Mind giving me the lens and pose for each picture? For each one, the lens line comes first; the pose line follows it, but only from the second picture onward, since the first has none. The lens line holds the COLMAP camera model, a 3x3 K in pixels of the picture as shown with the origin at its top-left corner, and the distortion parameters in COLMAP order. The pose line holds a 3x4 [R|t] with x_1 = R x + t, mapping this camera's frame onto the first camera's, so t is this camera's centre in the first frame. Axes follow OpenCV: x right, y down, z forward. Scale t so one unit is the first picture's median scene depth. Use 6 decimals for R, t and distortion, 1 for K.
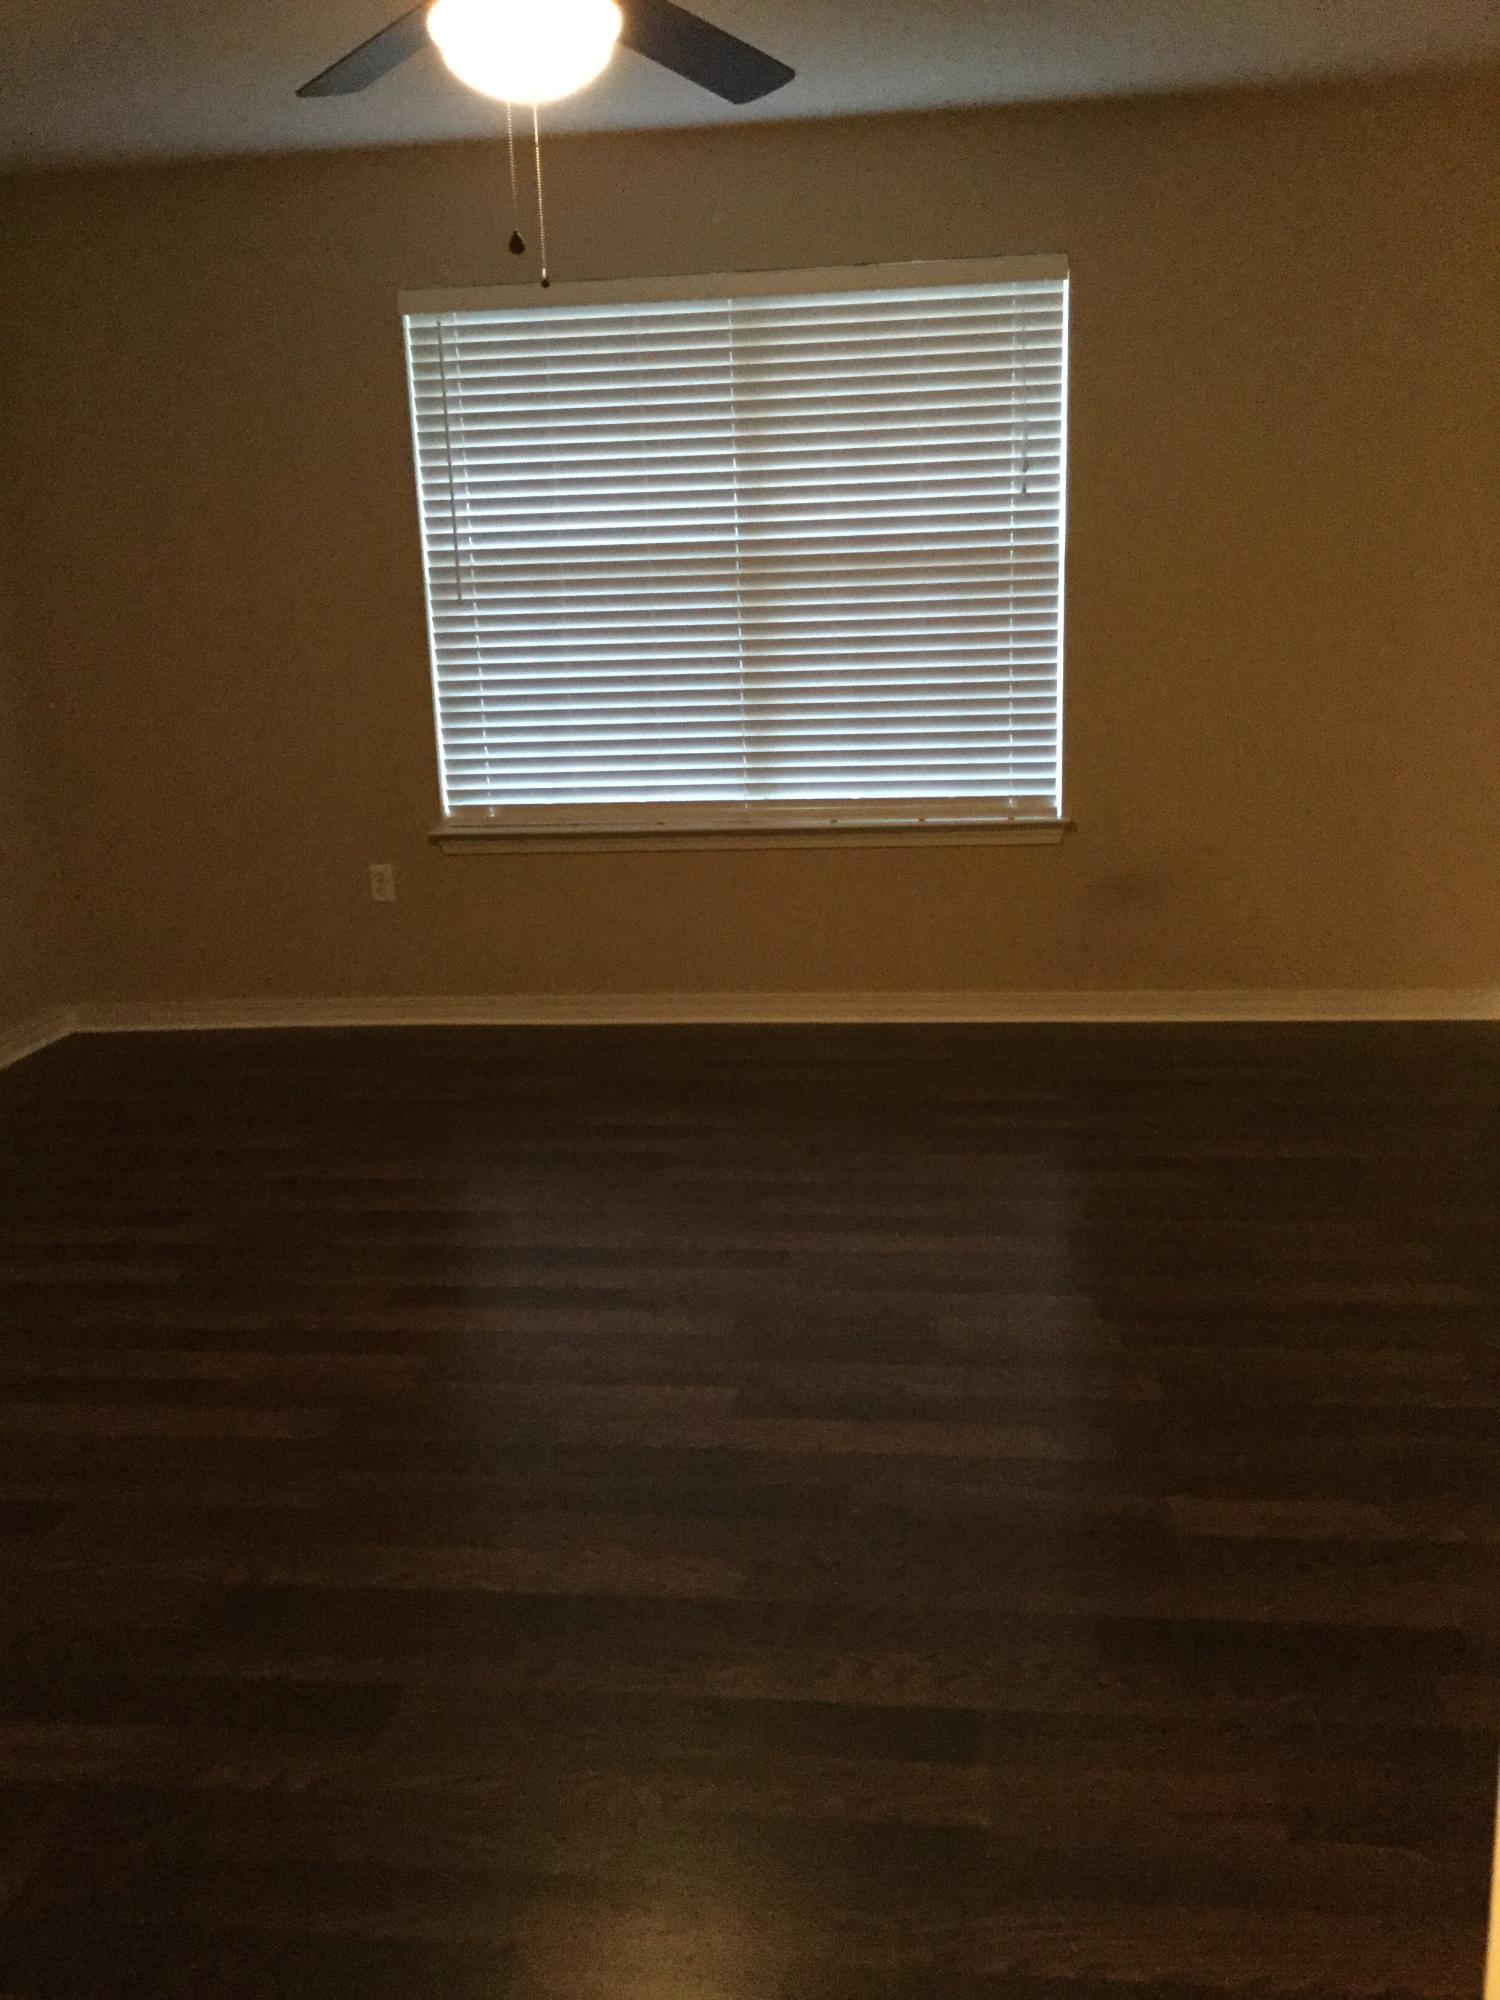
lens RADIAL K [[1780.3, 0, 750.0], [0, 1780.3, 1000.0], [0, 0, 1]] dist [0.085350, -0.002818]
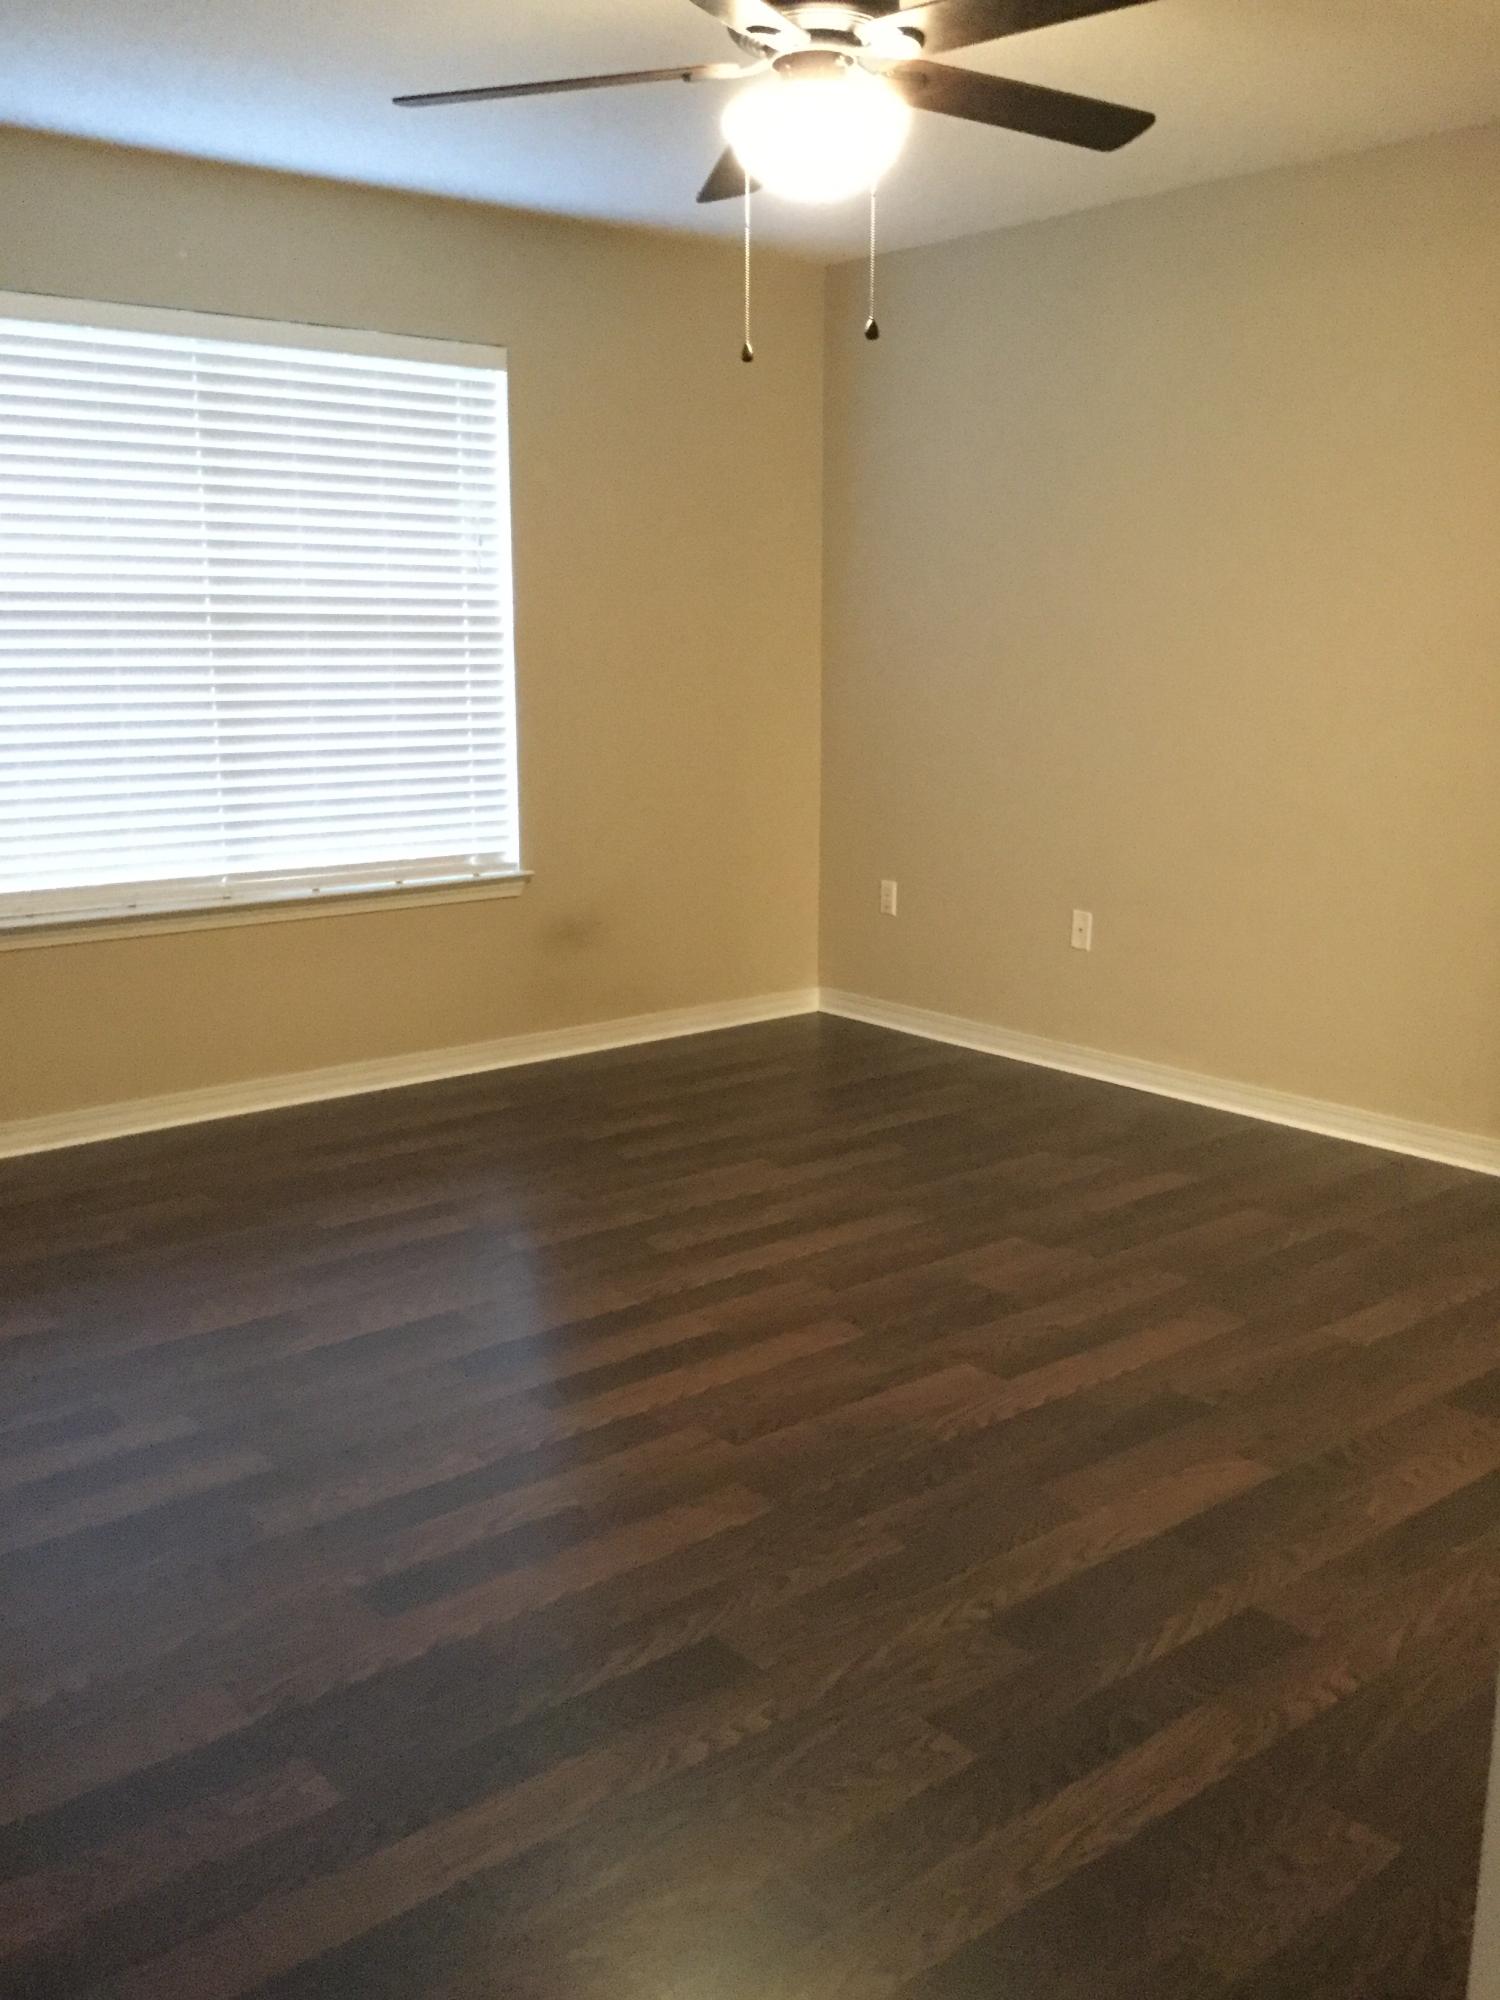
lens RADIAL K [[1813.0, 0, 749.5], [0, 1813.0, 935.9], [0, 0, 1]] dist [0.083882, -0.236042]
pose [[0.695166, -0.085100, 0.713794, -0.495634], [0.154951, 0.987364, -0.033192, -0.009442], [-0.701950, 0.133677, 0.699569, 0.177381]]
